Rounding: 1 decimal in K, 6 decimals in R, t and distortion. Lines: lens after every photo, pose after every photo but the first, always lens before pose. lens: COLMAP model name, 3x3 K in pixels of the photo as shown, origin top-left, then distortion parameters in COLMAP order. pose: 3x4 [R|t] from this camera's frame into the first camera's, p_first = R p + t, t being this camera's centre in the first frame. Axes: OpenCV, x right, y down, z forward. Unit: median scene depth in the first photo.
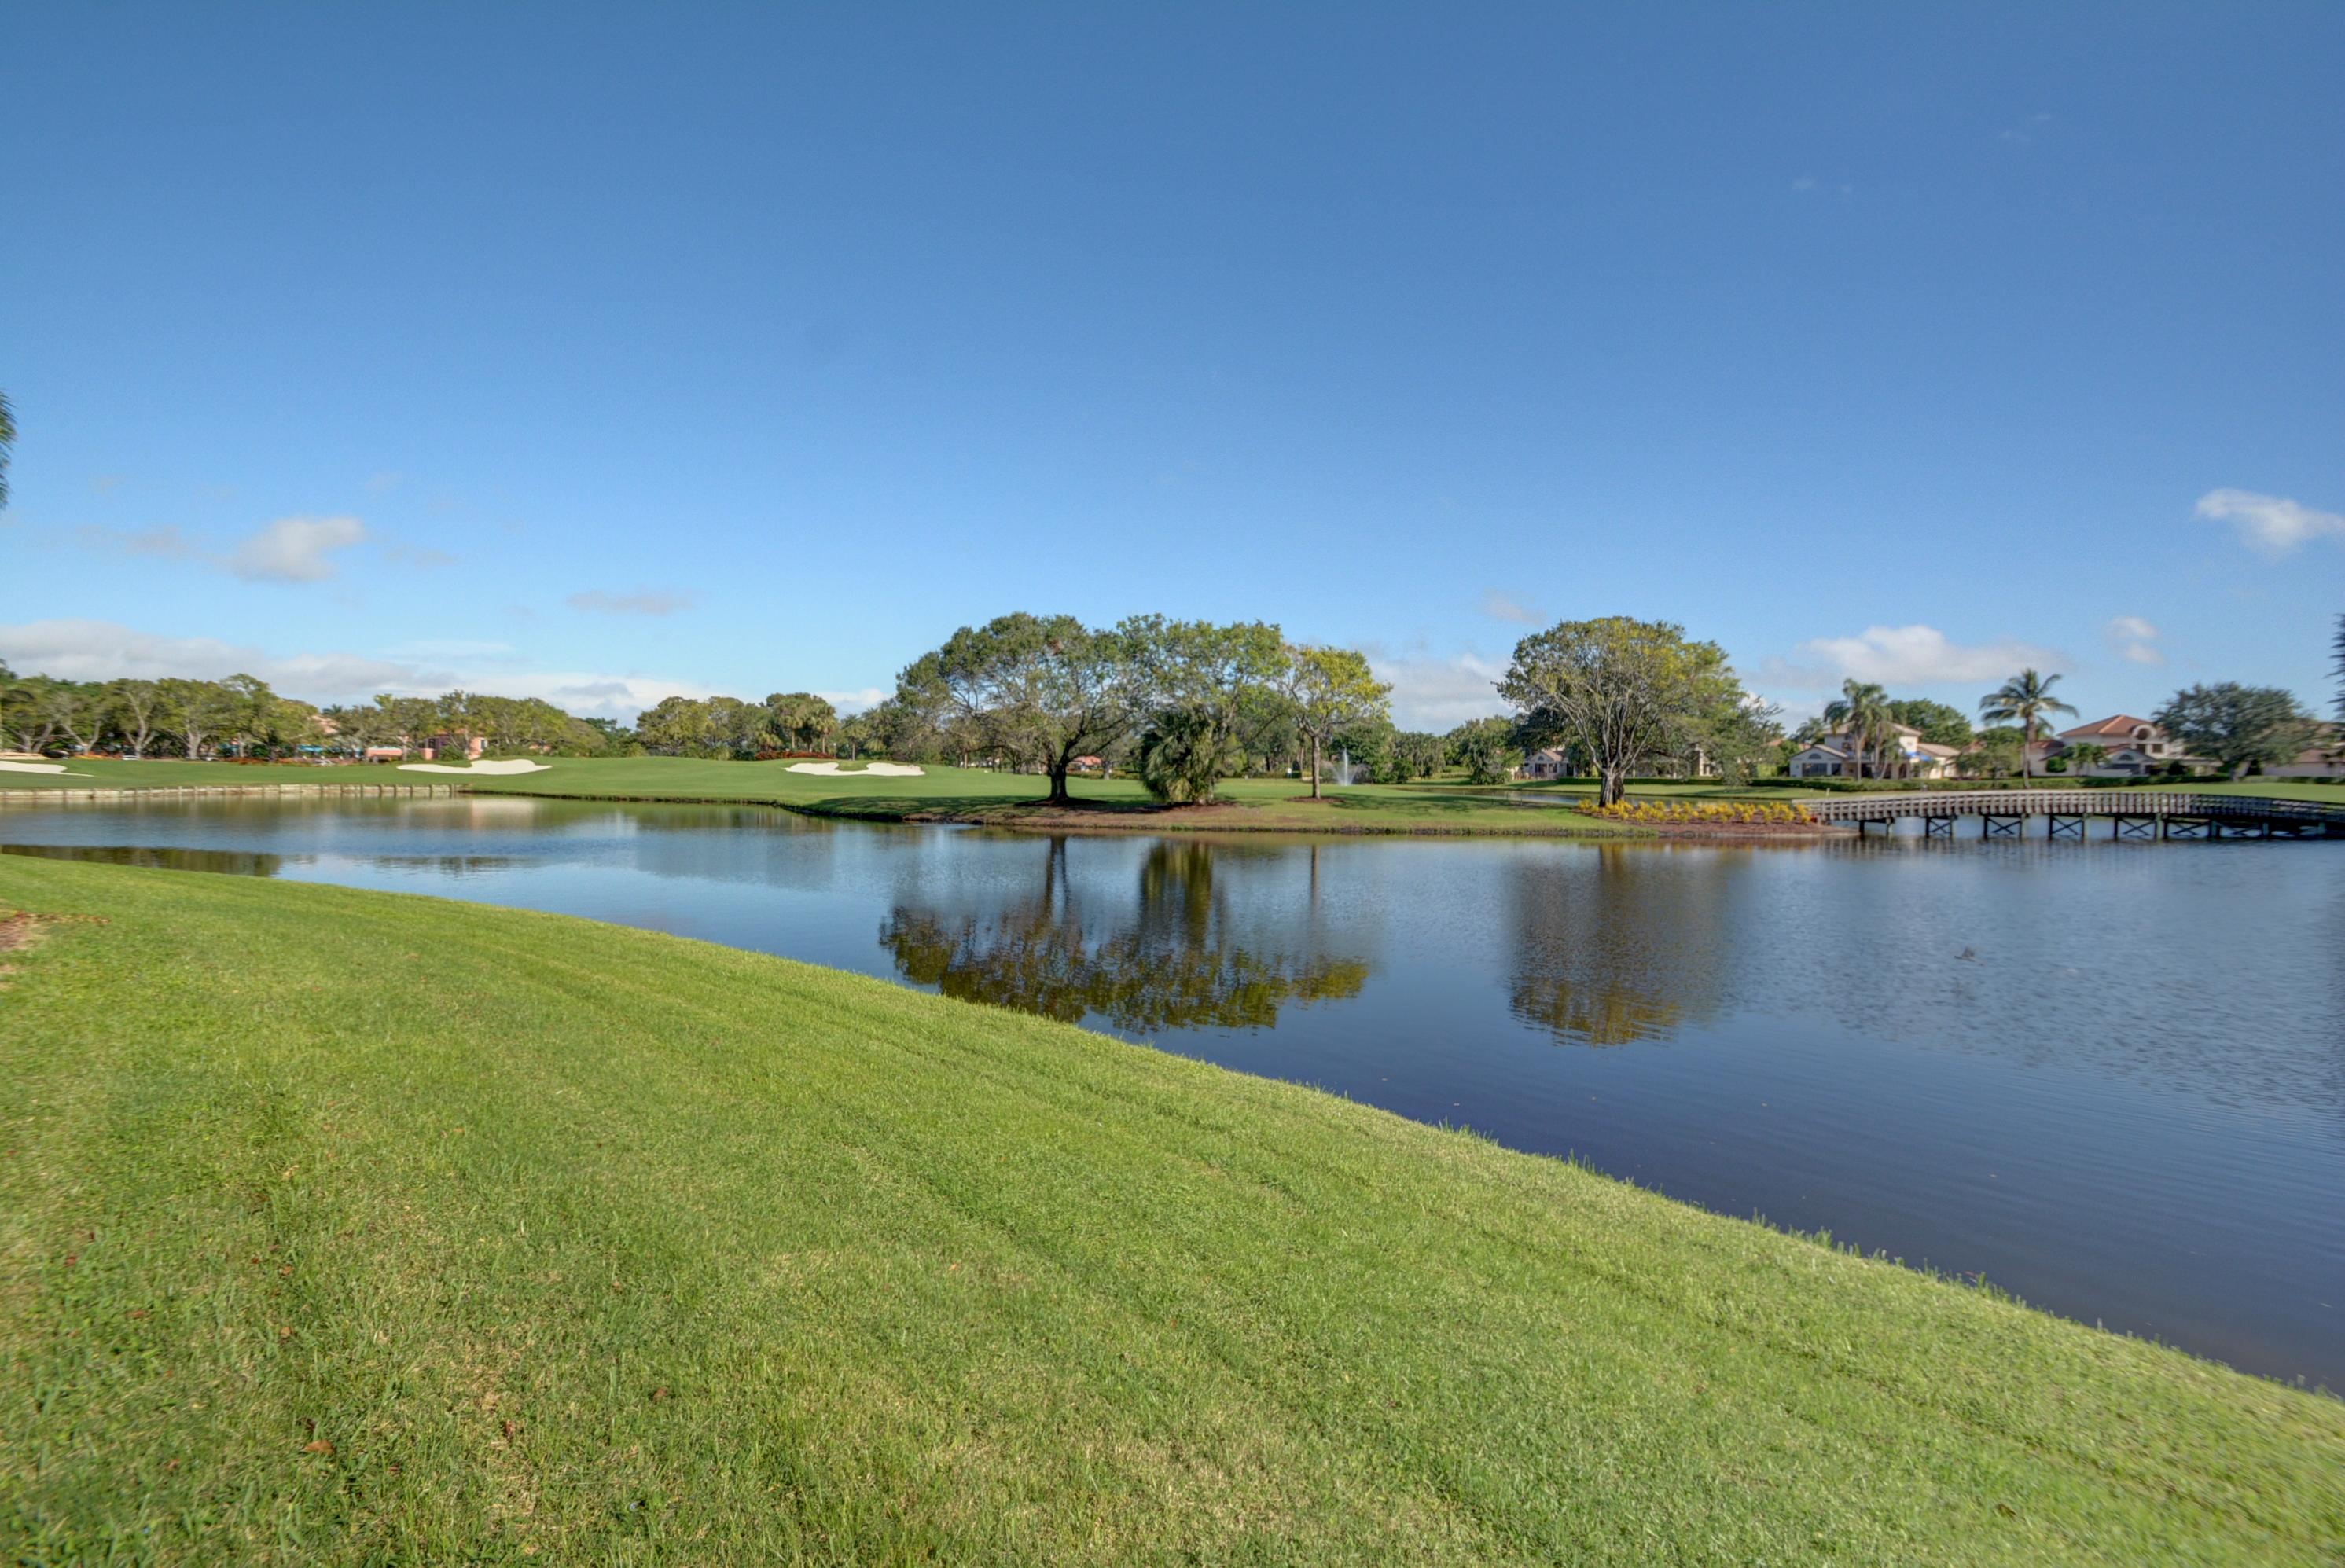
lens RADIAL K [[1035.7, 0, 1187.2], [0, 1035.7, 787.1], [0, 0, 1]] dist [0.016224, -0.021152]
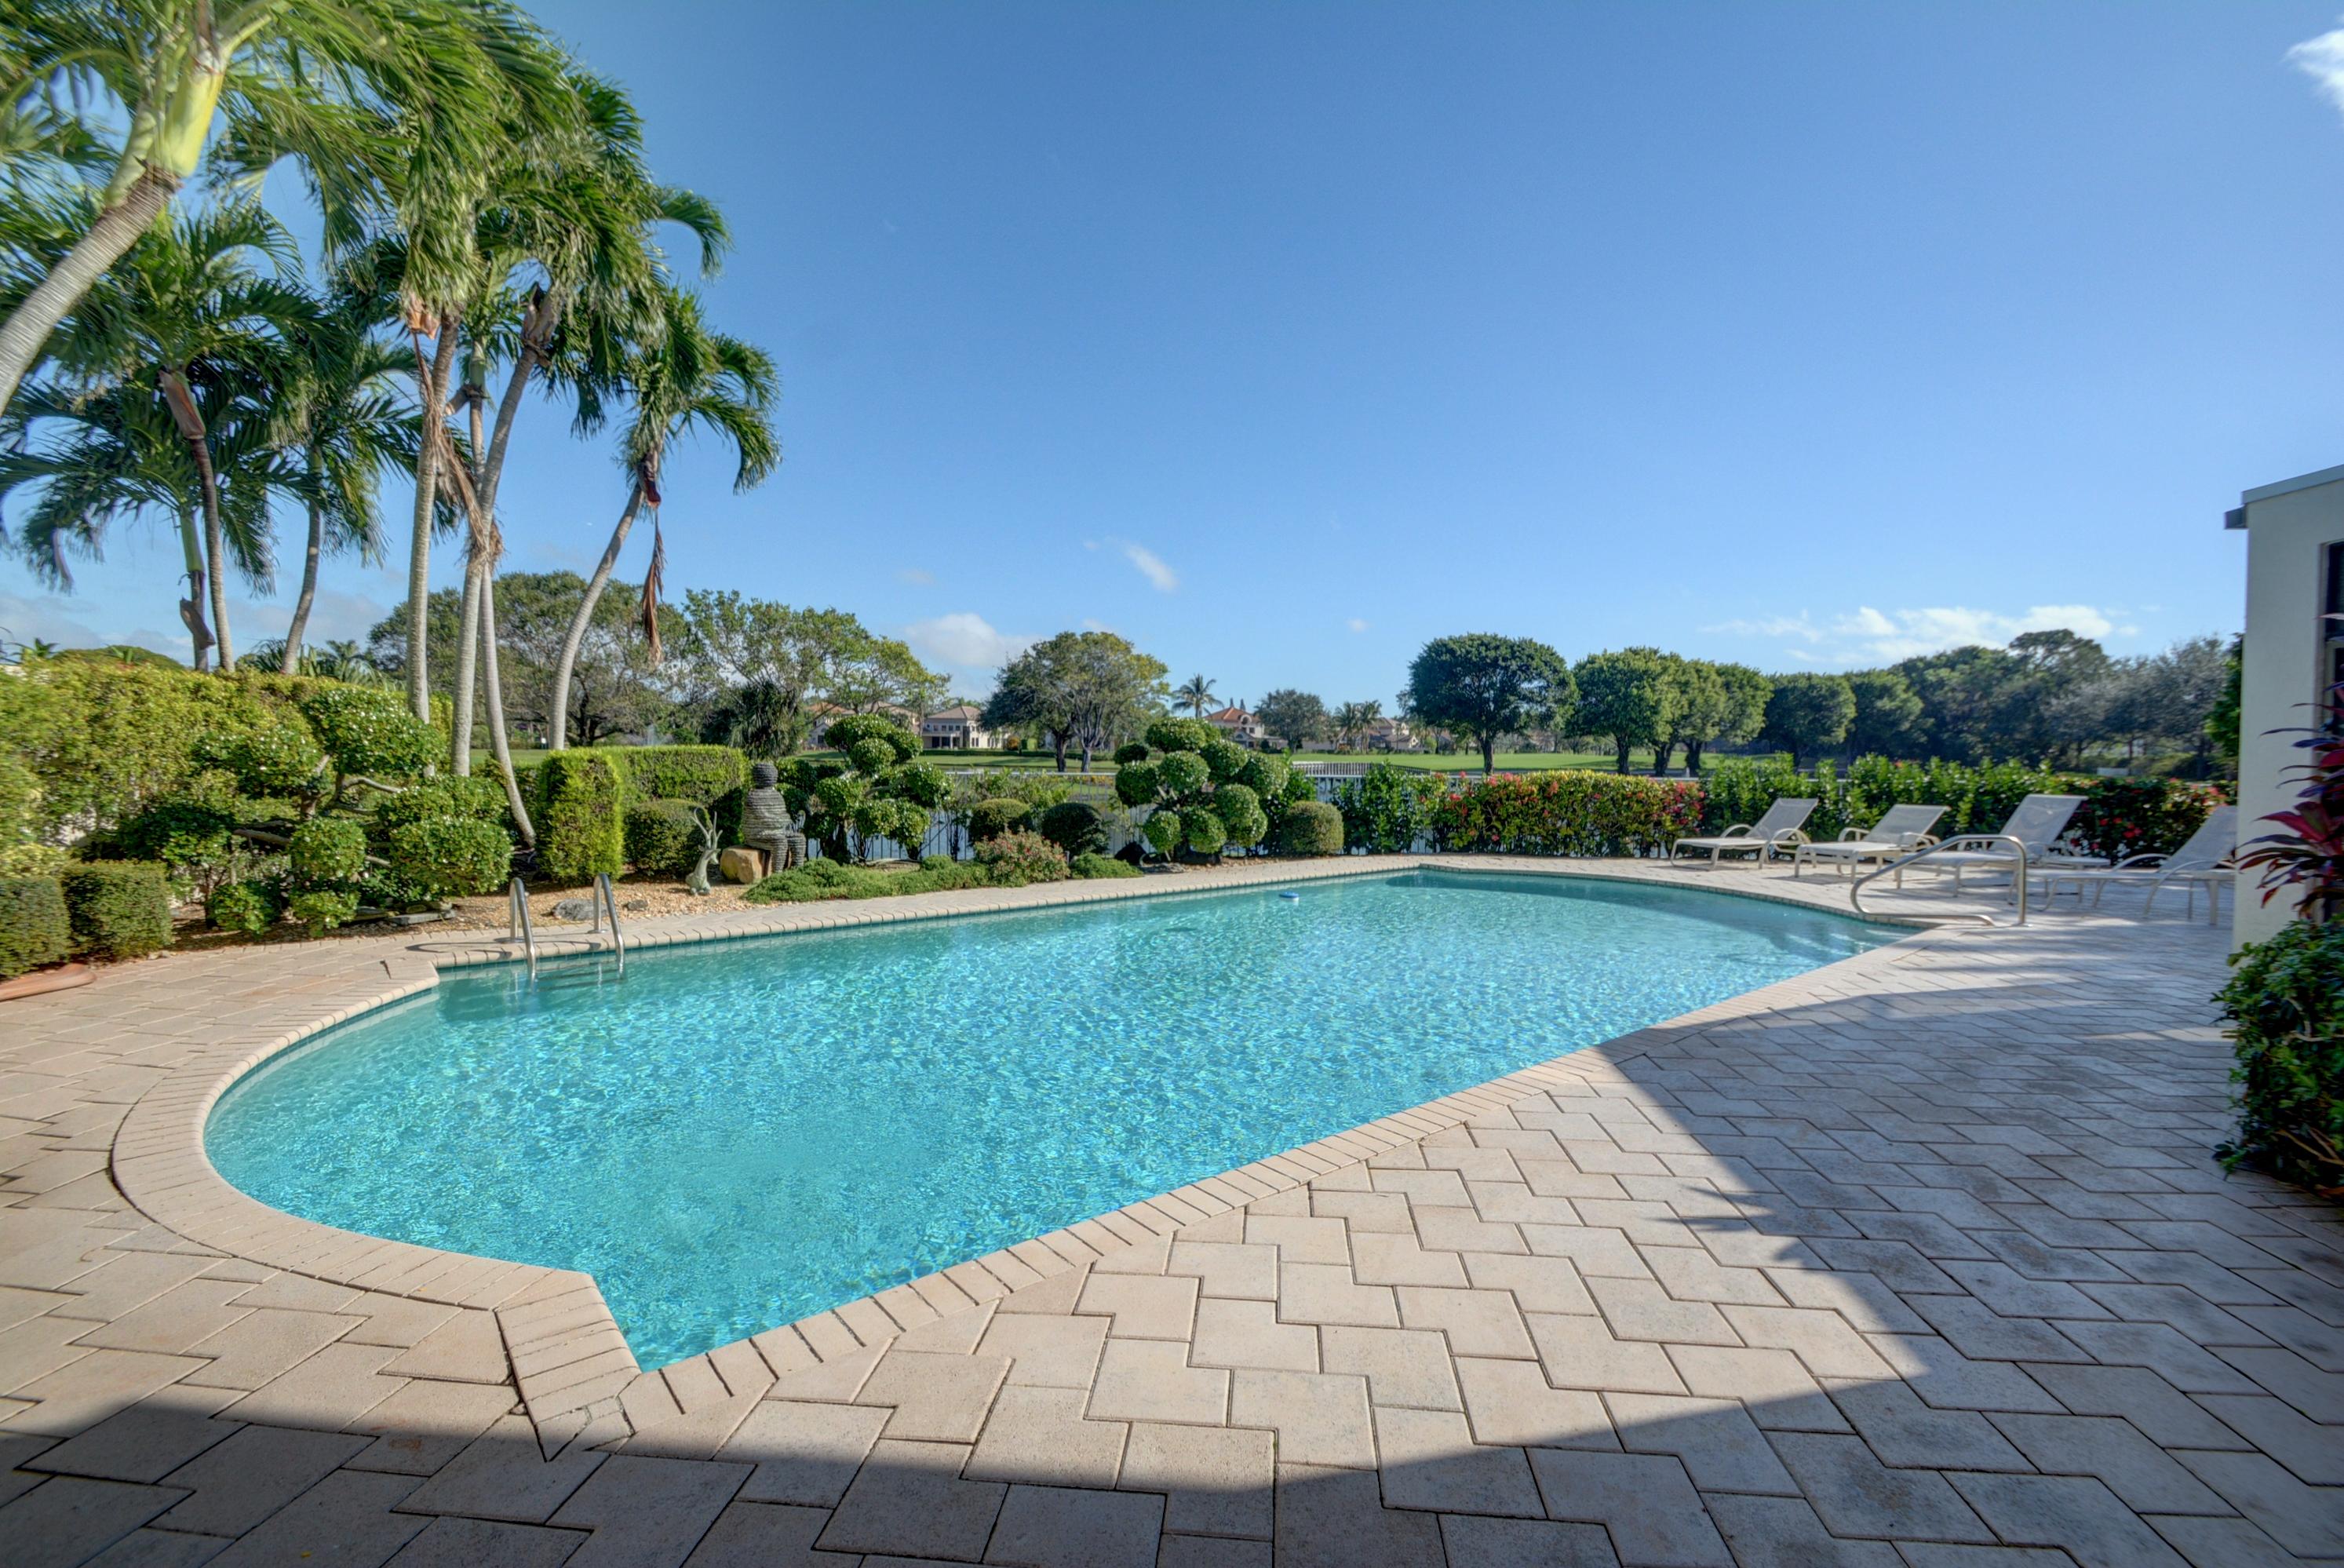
lens RADIAL K [[1030.8, 0, 1190.7], [0, 1030.8, 778.4], [0, 0, 1]] dist [0.017400, -0.021443]
pose [[0.710724, -0.019753, 0.703193, -0.406648], [0.003661, 0.999696, 0.024382, -0.009813], [-0.703461, -0.014754, 0.710580, -0.013571]]
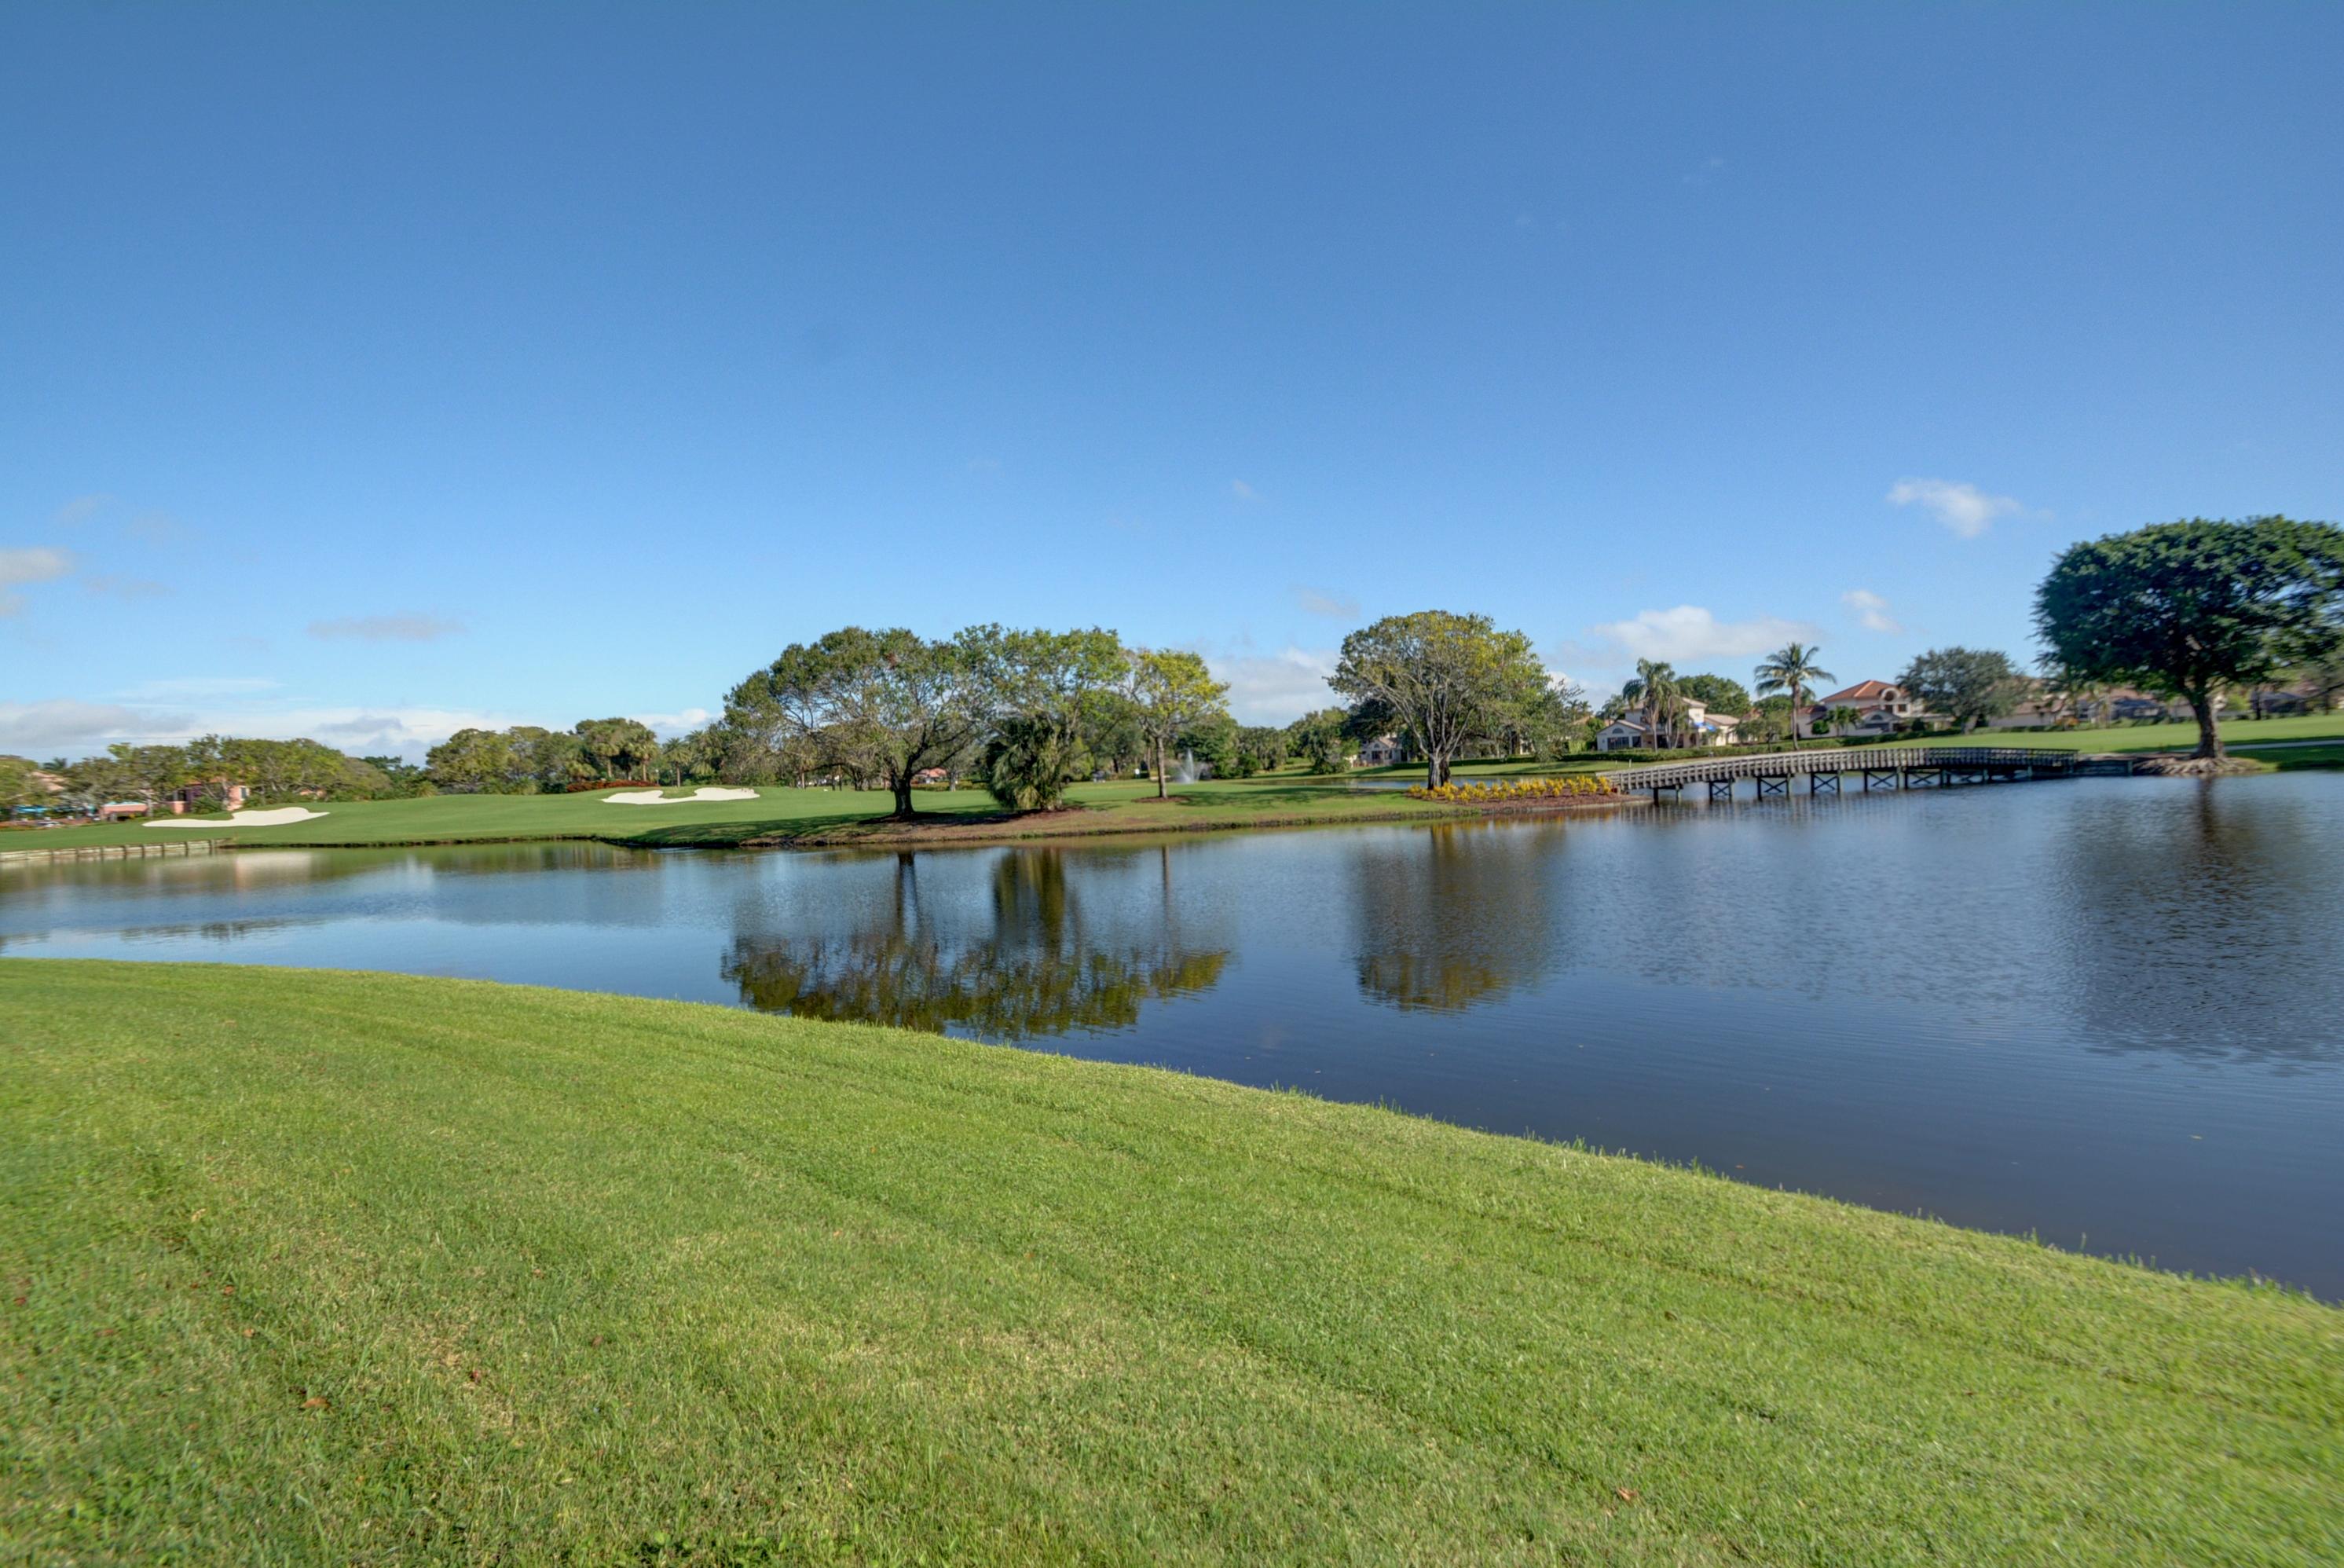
lens RADIAL K [[1036.3, 0, 1190.1], [0, 1036.3, 788.6], [0, 0, 1]] dist [0.012309, -0.017416]
pose [[0.987494, -0.059013, 0.146198, 0.001924], [0.059026, 0.998247, 0.004253, -0.001247], [-0.146193, 0.004430, 0.989246, -0.016391]]
